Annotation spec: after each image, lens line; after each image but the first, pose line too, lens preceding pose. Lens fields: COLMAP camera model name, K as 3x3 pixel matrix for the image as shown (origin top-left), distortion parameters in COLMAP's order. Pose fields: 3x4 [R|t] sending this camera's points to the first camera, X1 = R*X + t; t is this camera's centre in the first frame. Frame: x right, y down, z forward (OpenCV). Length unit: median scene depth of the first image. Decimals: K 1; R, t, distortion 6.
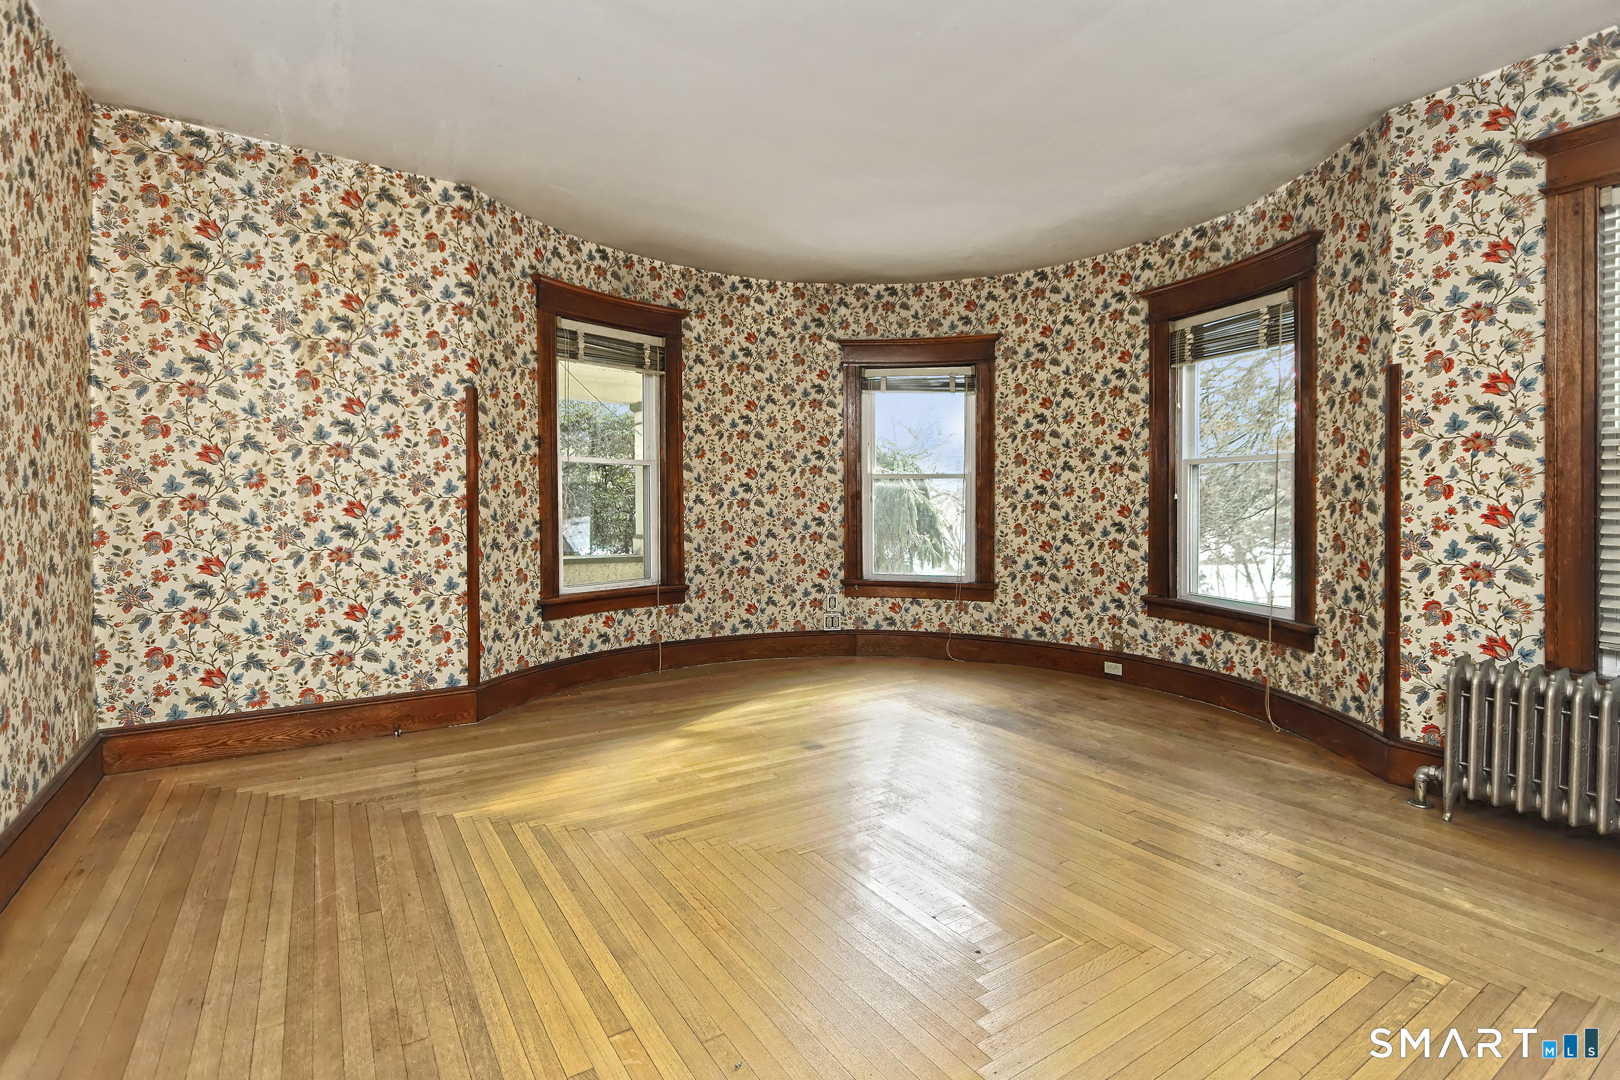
lens RADIAL K [[758.1, 0, 794.0], [0, 758.1, 521.8], [0, 0, 1]] dist [-0.023495, 0.000878]
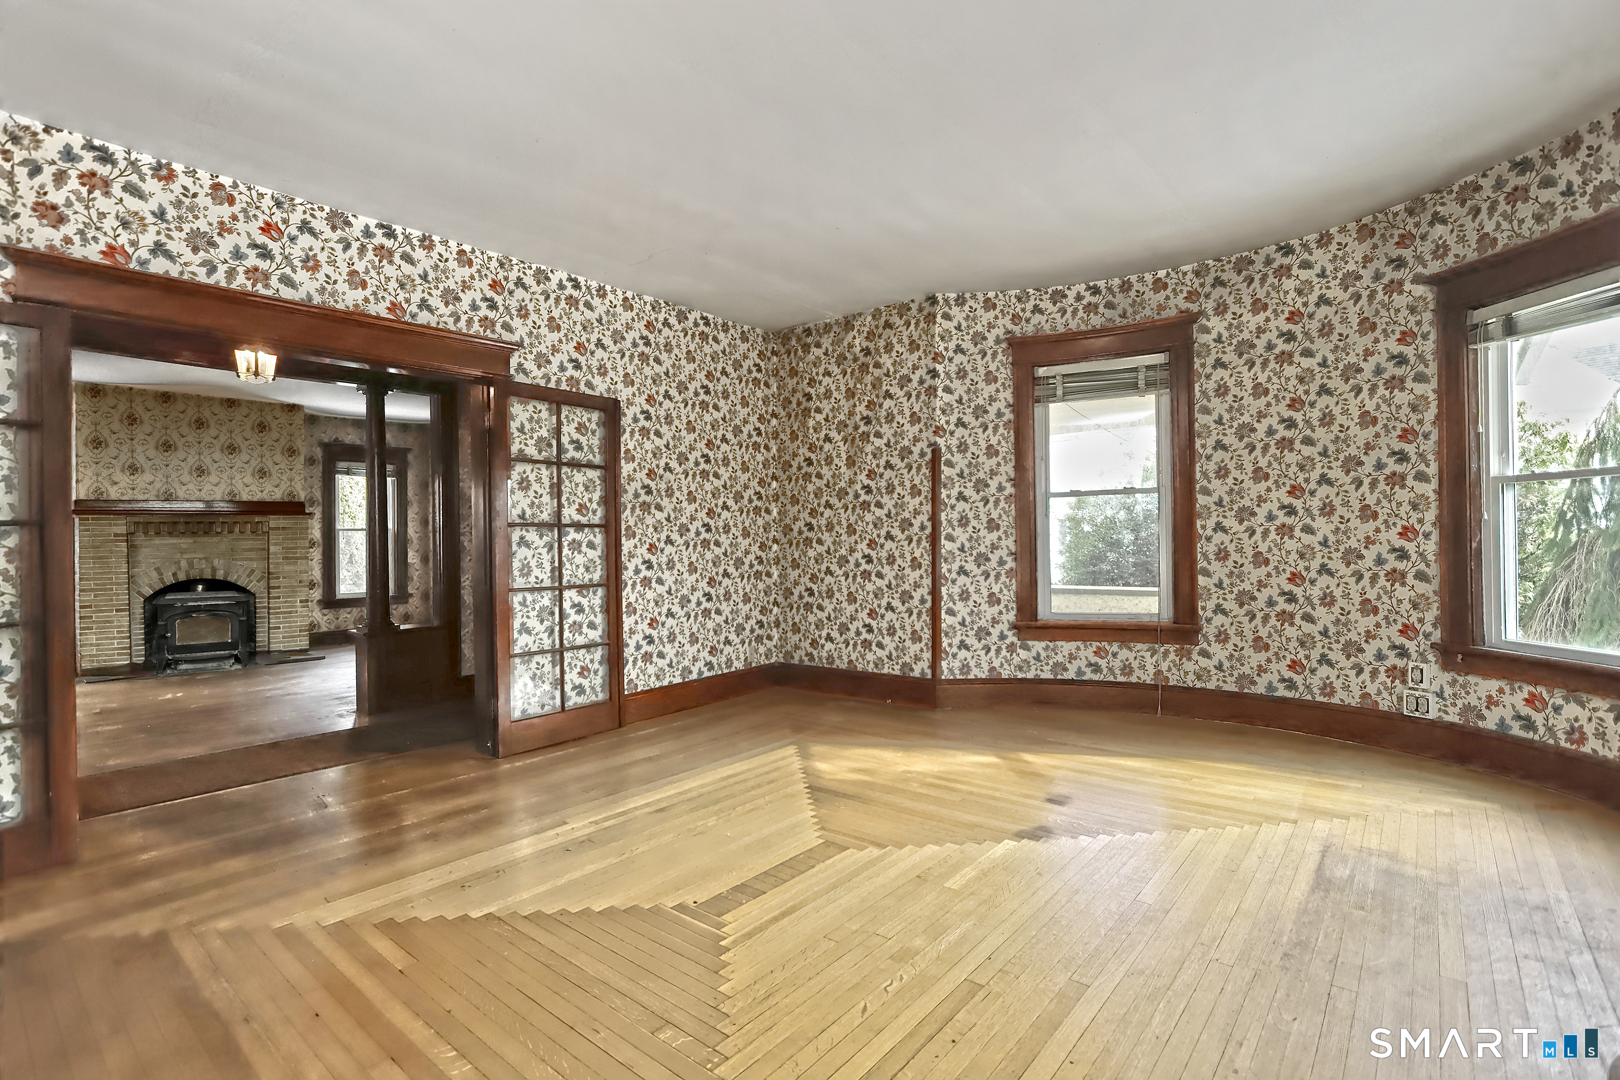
lens RADIAL K [[758.1, 0, 815.8], [0, 758.1, 553.1], [0, 0, 1]] dist [-0.023495, 0.000878]
pose [[0.278828, 0.001555, -0.960340, 0.686690], [-0.002428, 0.999997, 0.000914, -0.000067], [0.960338, 0.002076, 0.278831, 0.397956]]
